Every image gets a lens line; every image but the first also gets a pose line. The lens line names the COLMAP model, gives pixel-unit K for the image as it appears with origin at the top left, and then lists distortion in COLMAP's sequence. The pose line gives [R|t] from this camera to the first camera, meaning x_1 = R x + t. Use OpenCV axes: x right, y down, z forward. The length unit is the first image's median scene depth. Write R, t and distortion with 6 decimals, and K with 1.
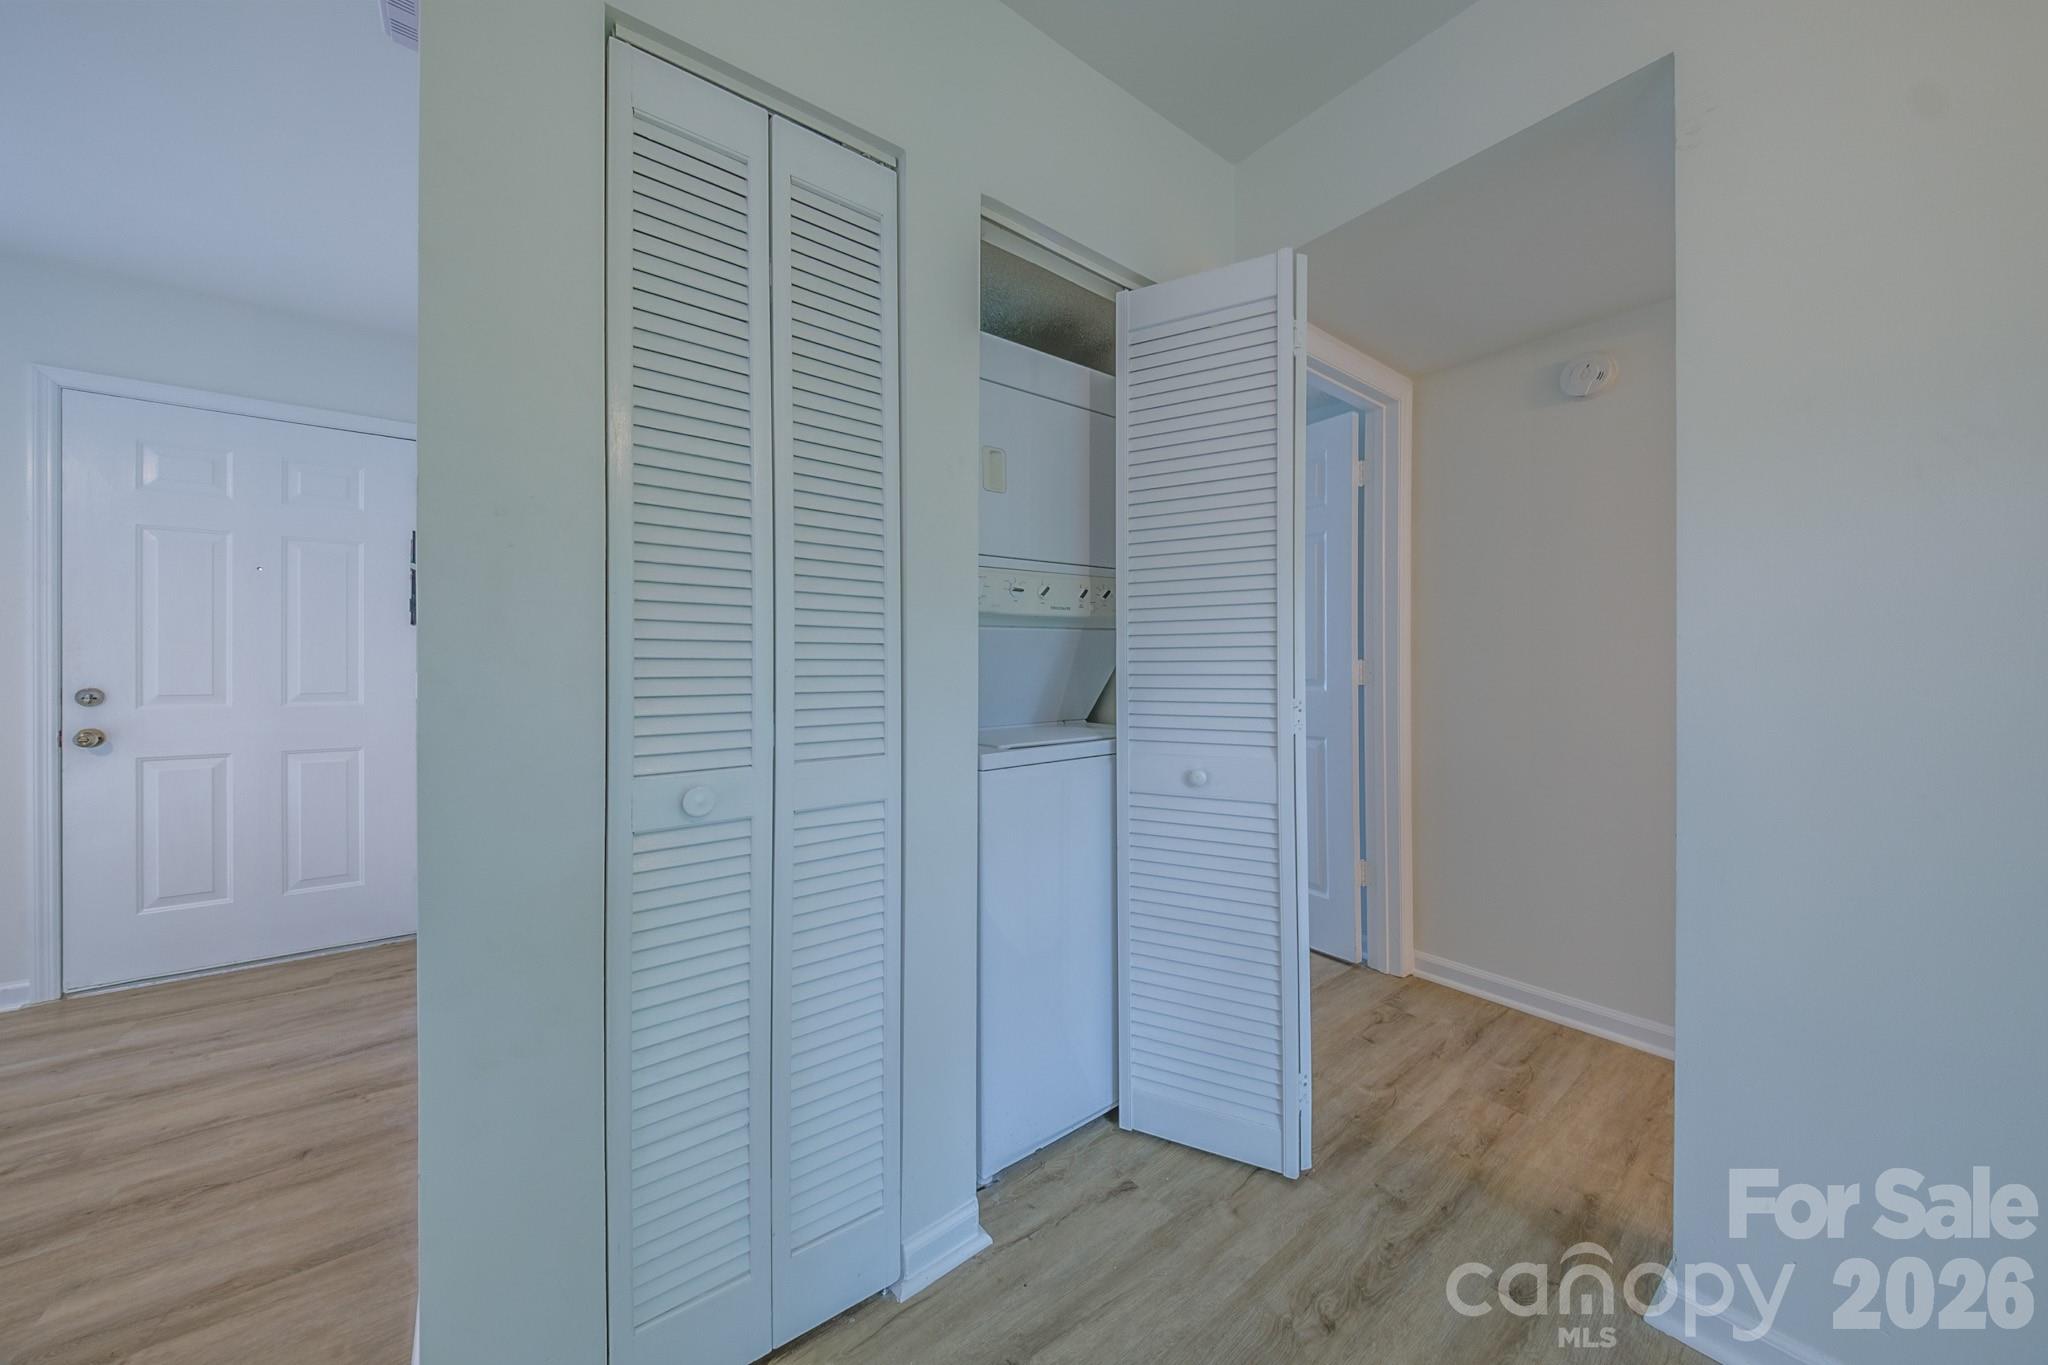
lens RADIAL K [[702.0, 0, 1030.1], [0, 702.0, 668.6], [0, 0, 1]] dist [-0.000009, -0.005014]
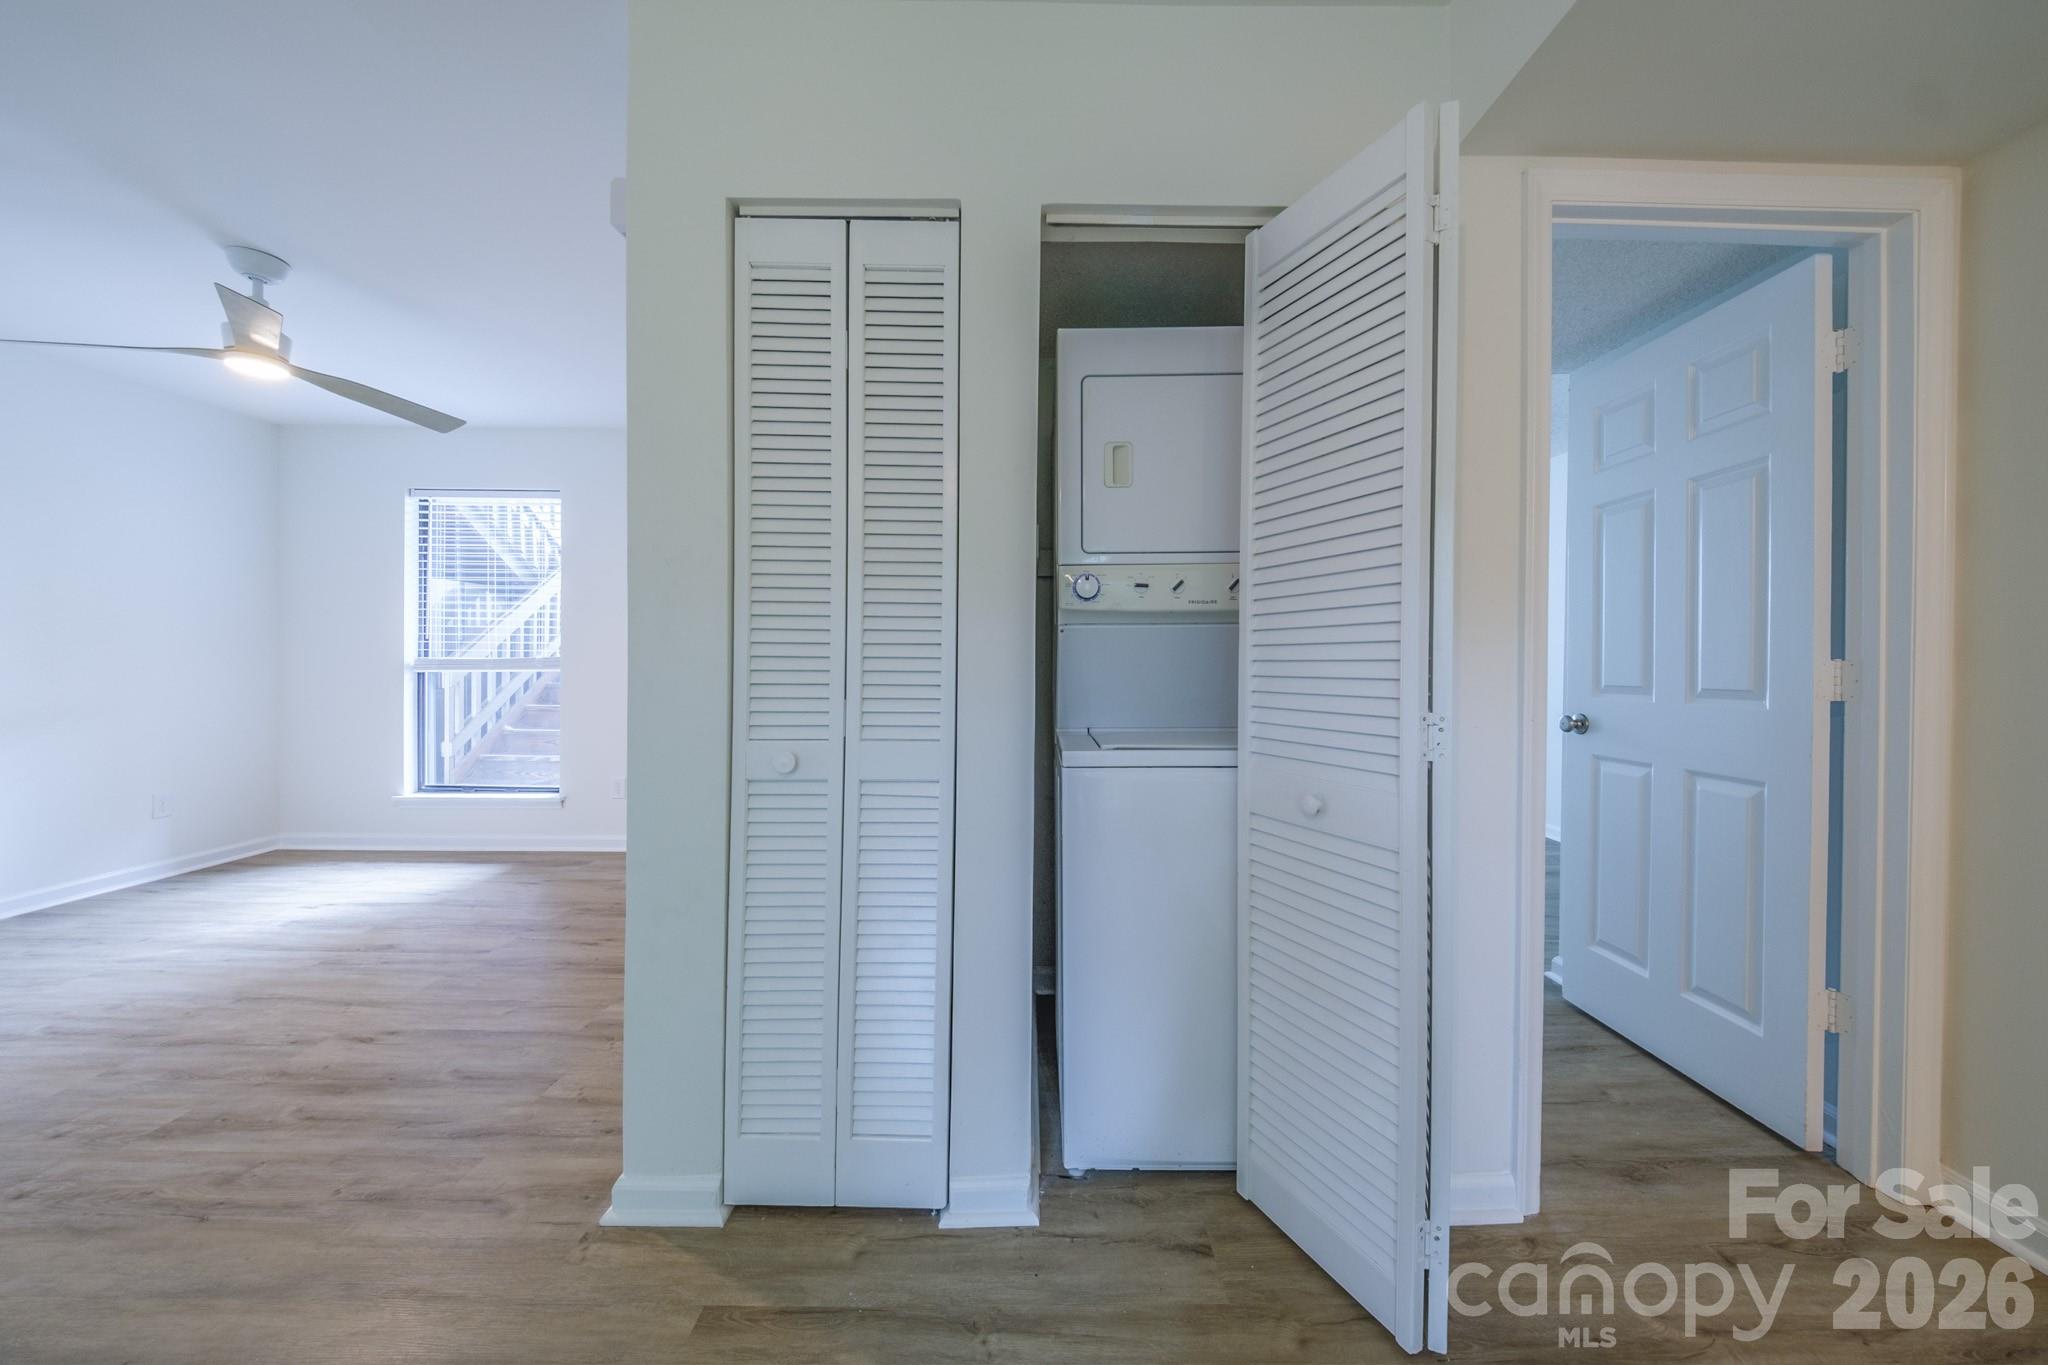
lens RADIAL K [[704.7, 0, 1040.7], [0, 704.7, 667.6], [0, 0, 1]] dist [-0.015069, 0.002794]
pose [[0.787330, 0.005771, -0.616505, 0.477088], [-0.008056, 0.999967, -0.000928, 0.002800], [0.616480, 0.005697, 0.787350, 0.158441]]
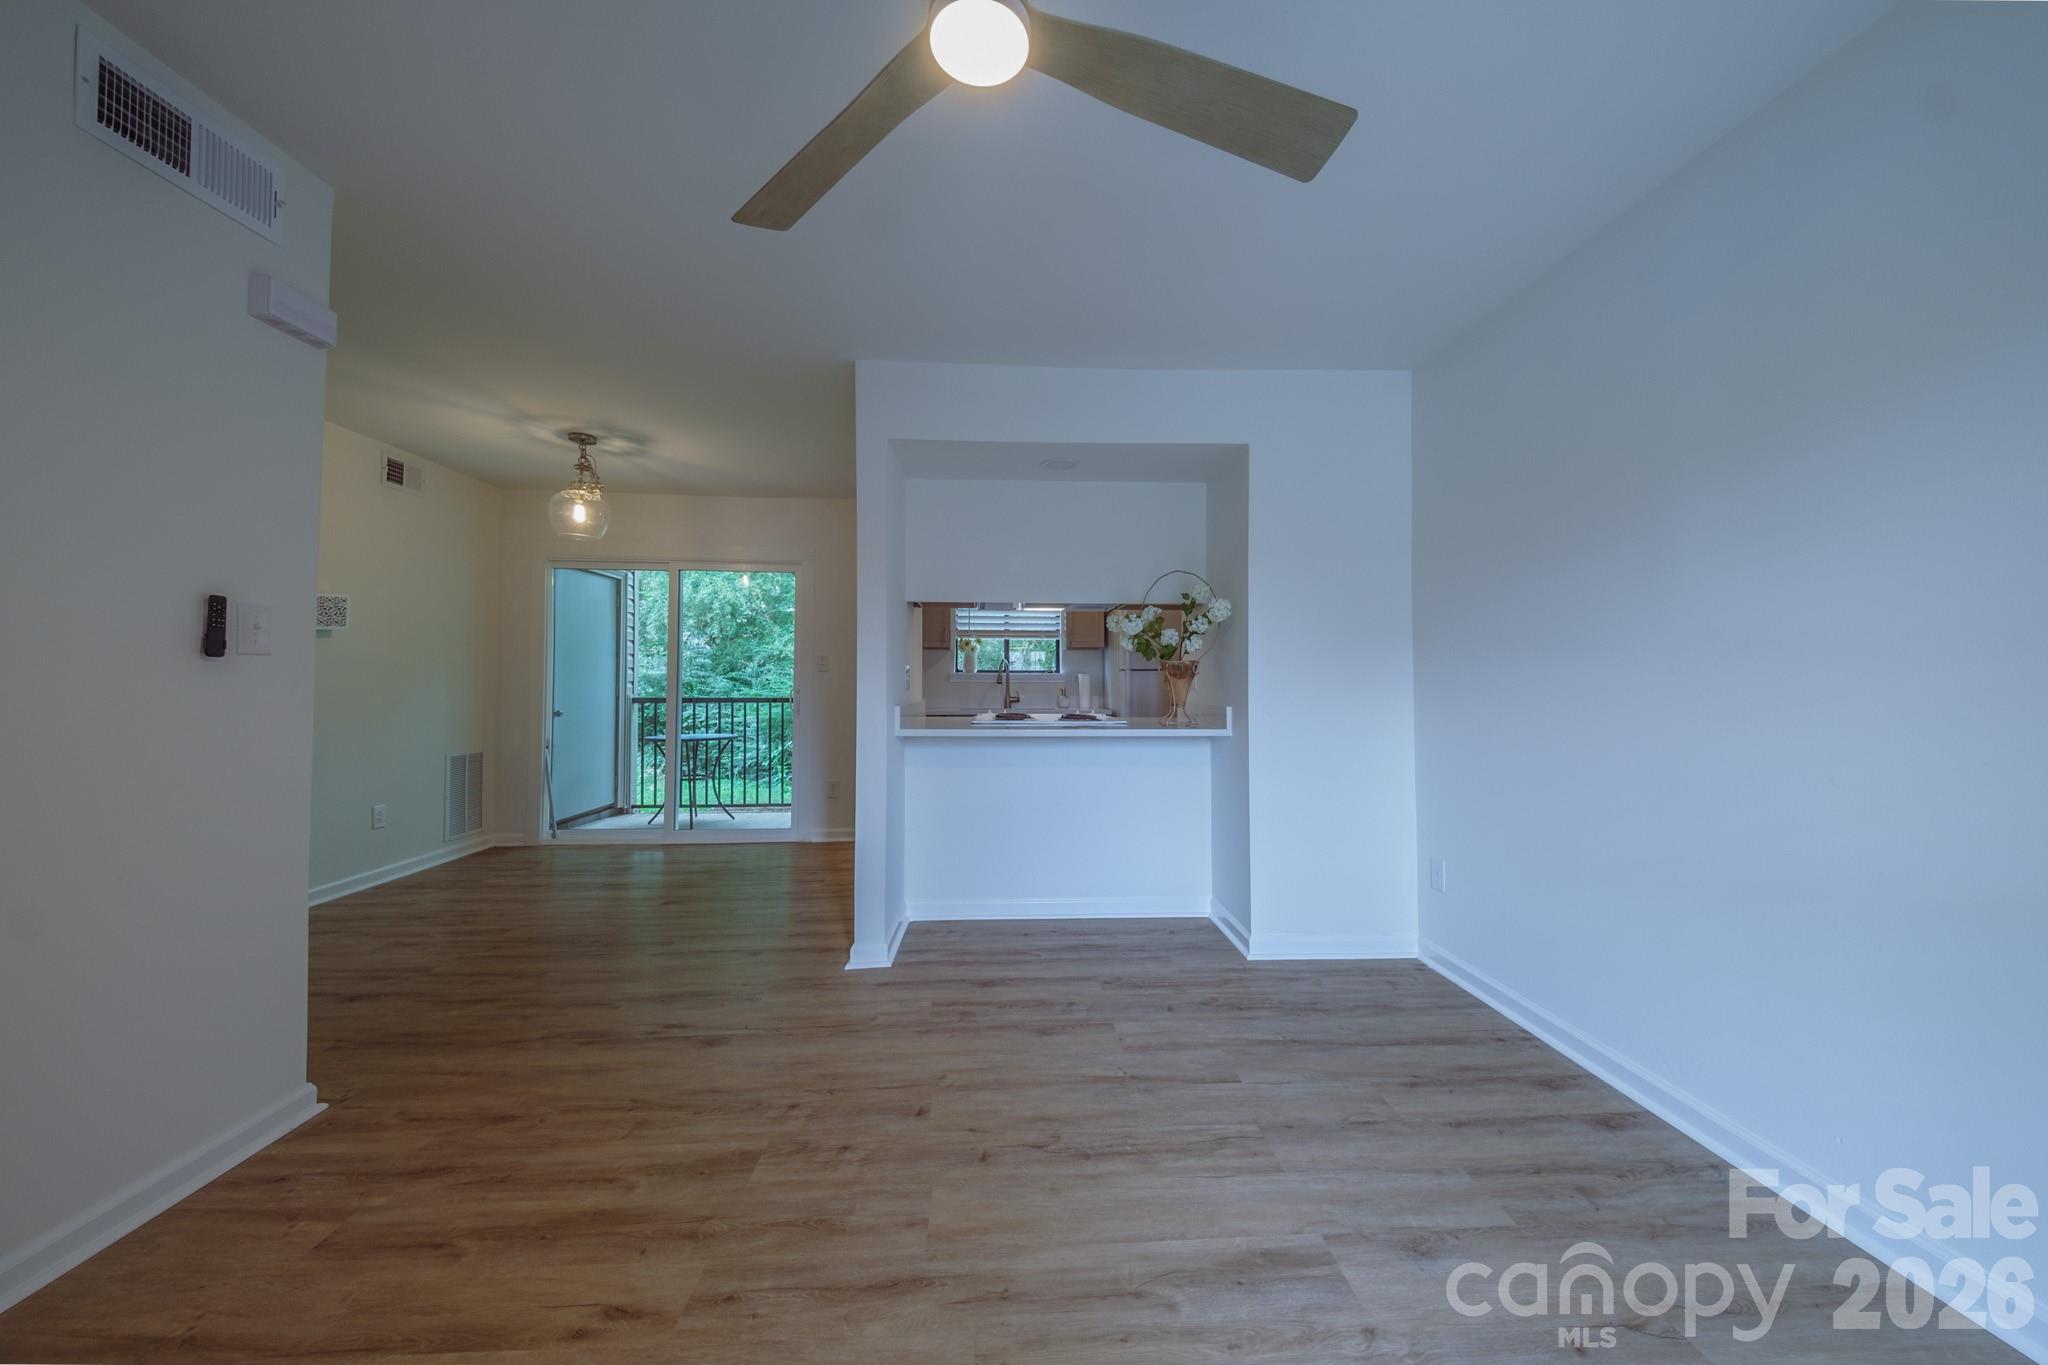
lens RADIAL K [[703.7, 0, 1026.3], [0, 703.7, 665.7], [0, 0, 1]] dist [0.055349, -0.030368]
pose [[-0.804021, 0.013006, 0.594459, -2.158821], [-0.000002, 0.999761, -0.021876, -0.004987], [-0.594601, -0.017590, -0.803829, 0.794931]]
